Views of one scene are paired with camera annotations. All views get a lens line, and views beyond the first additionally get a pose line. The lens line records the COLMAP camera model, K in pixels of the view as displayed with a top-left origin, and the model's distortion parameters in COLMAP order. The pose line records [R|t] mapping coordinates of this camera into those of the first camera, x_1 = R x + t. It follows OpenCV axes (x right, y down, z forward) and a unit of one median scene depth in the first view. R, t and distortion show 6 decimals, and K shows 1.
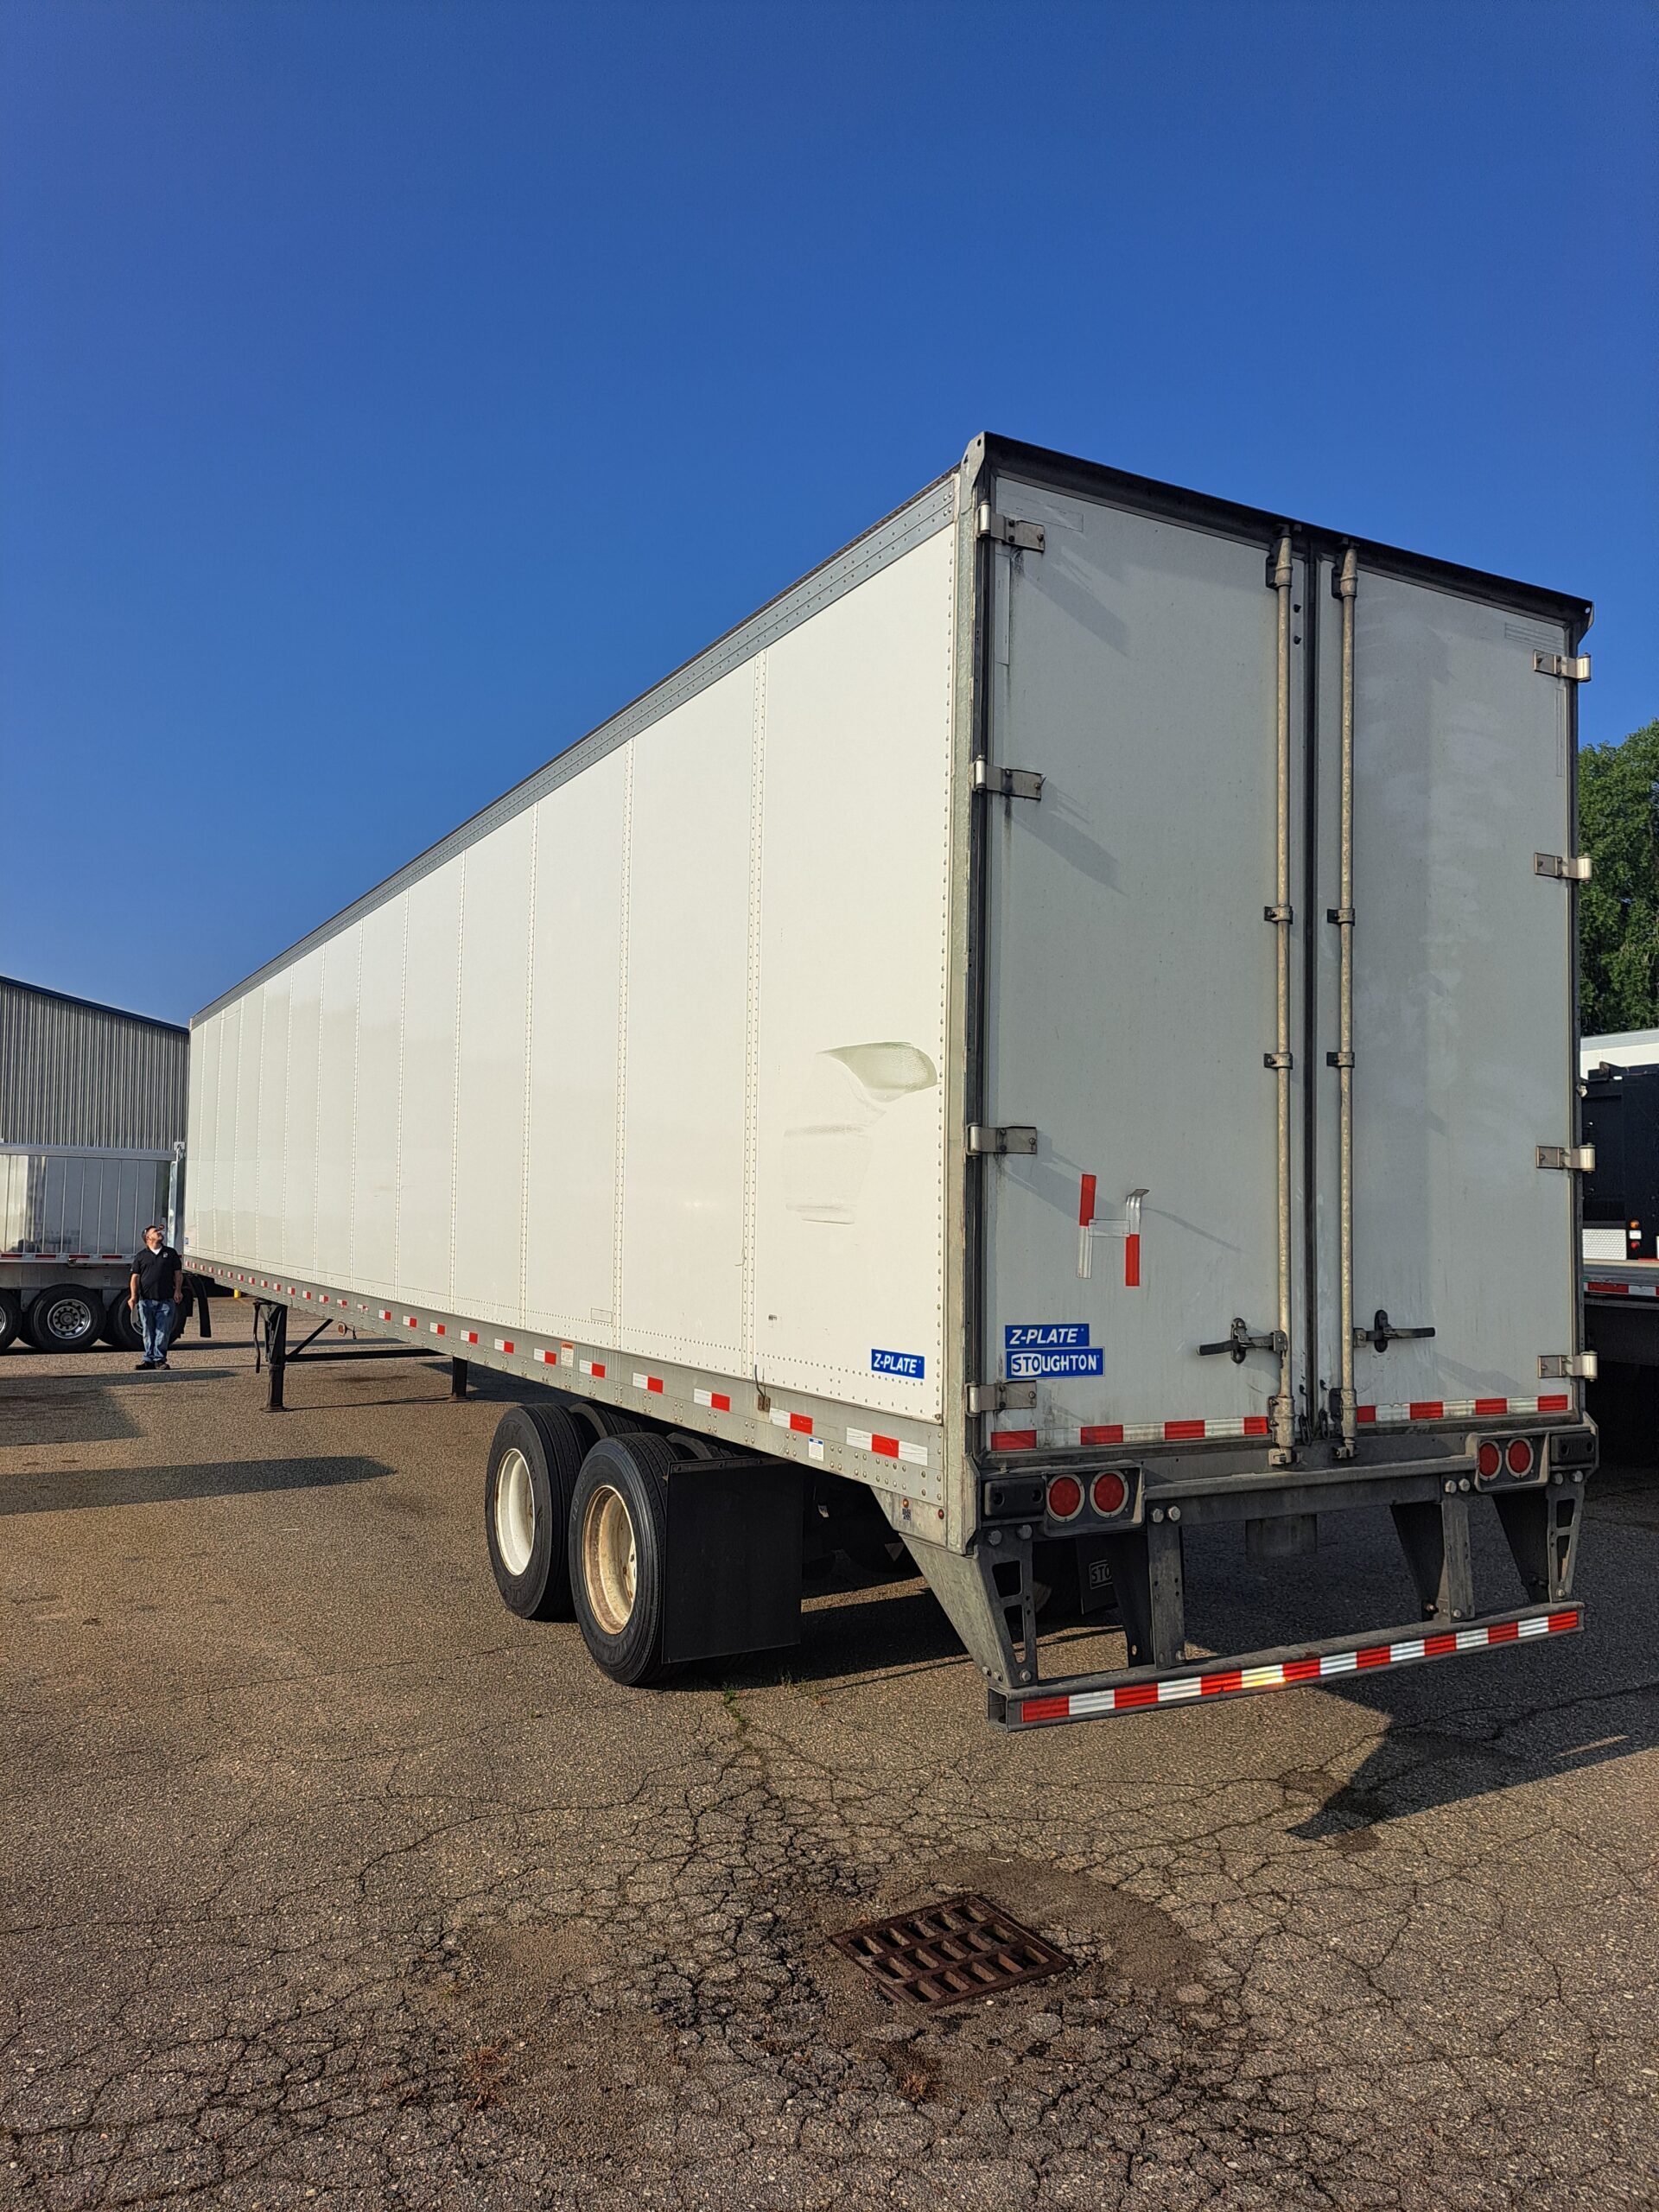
lens RADIAL K [[1594.3, 0, 829.5], [0, 1594.3, 1106.0], [0, 0, 1]] dist [0.086914, -0.088857]
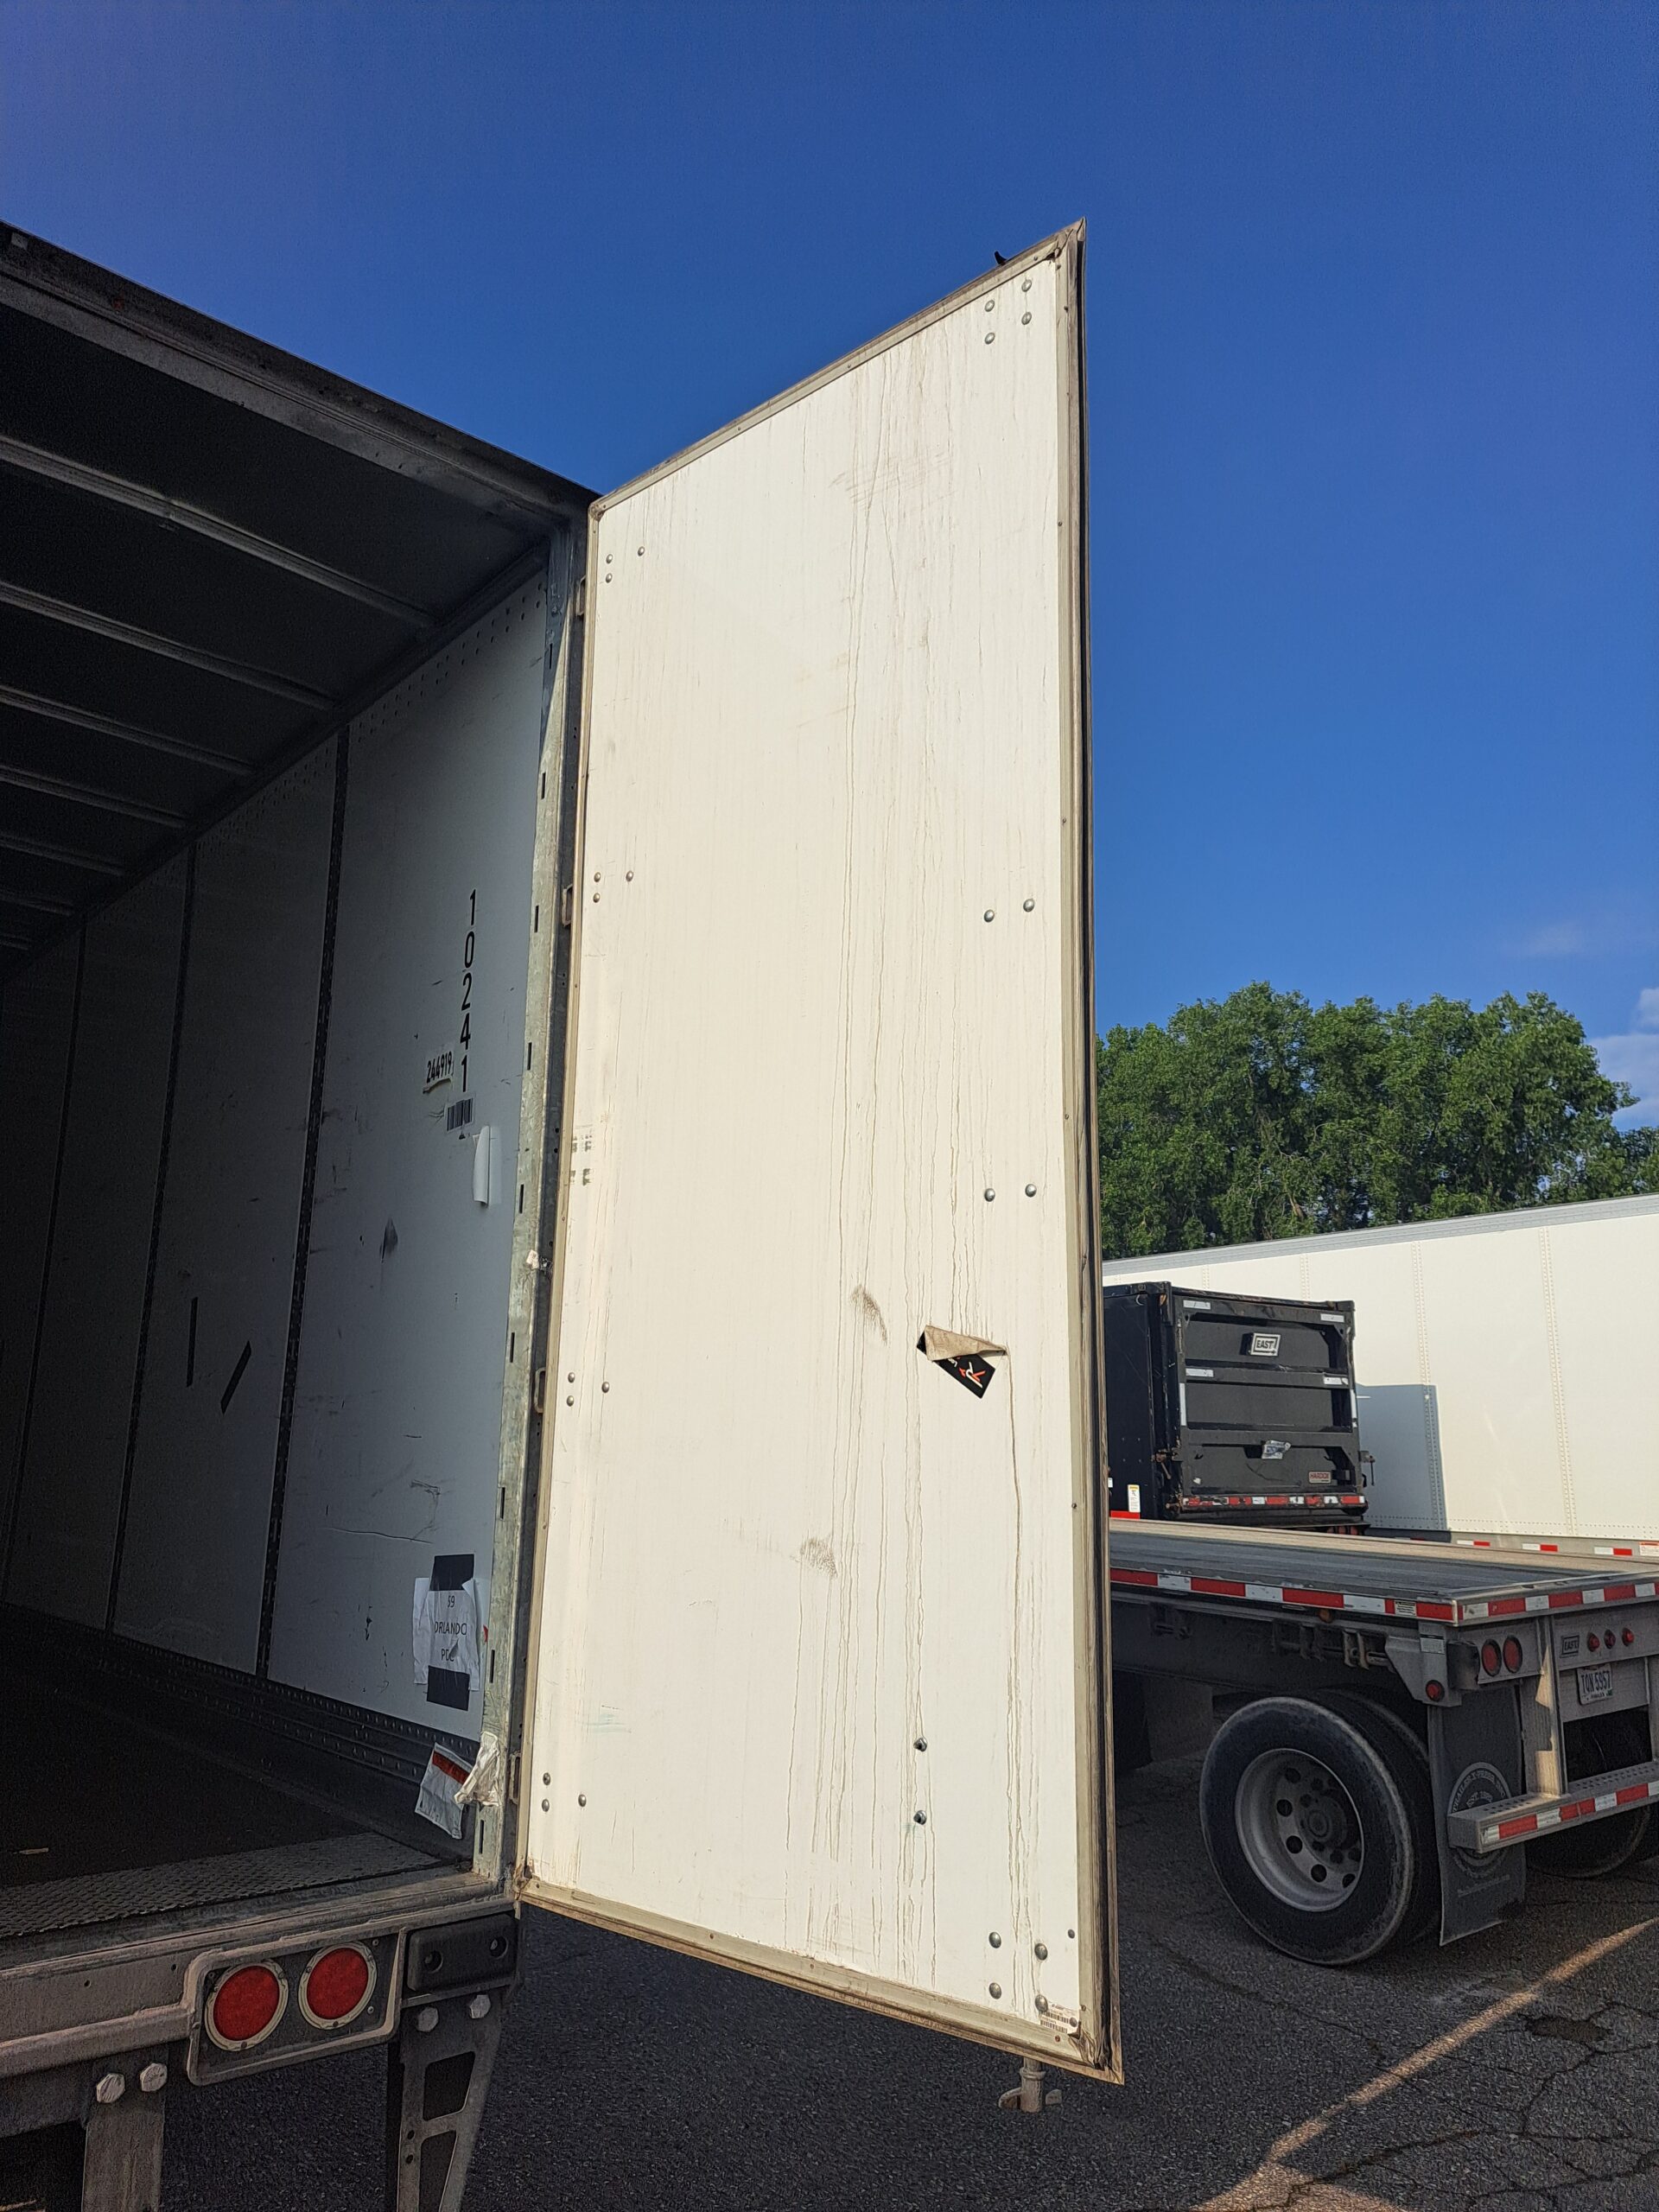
lens RADIAL K [[1594.3, 0, 829.5], [0, 1594.3, 1106.0], [0, 0, 1]] dist [0.086914, -0.088857]
pose [[0.981411, 0.037967, 0.188124, 0.462698], [-0.010362, 0.989289, -0.145601, 0.016887], [-0.191637, 0.140945, 0.971293, 0.429739]]
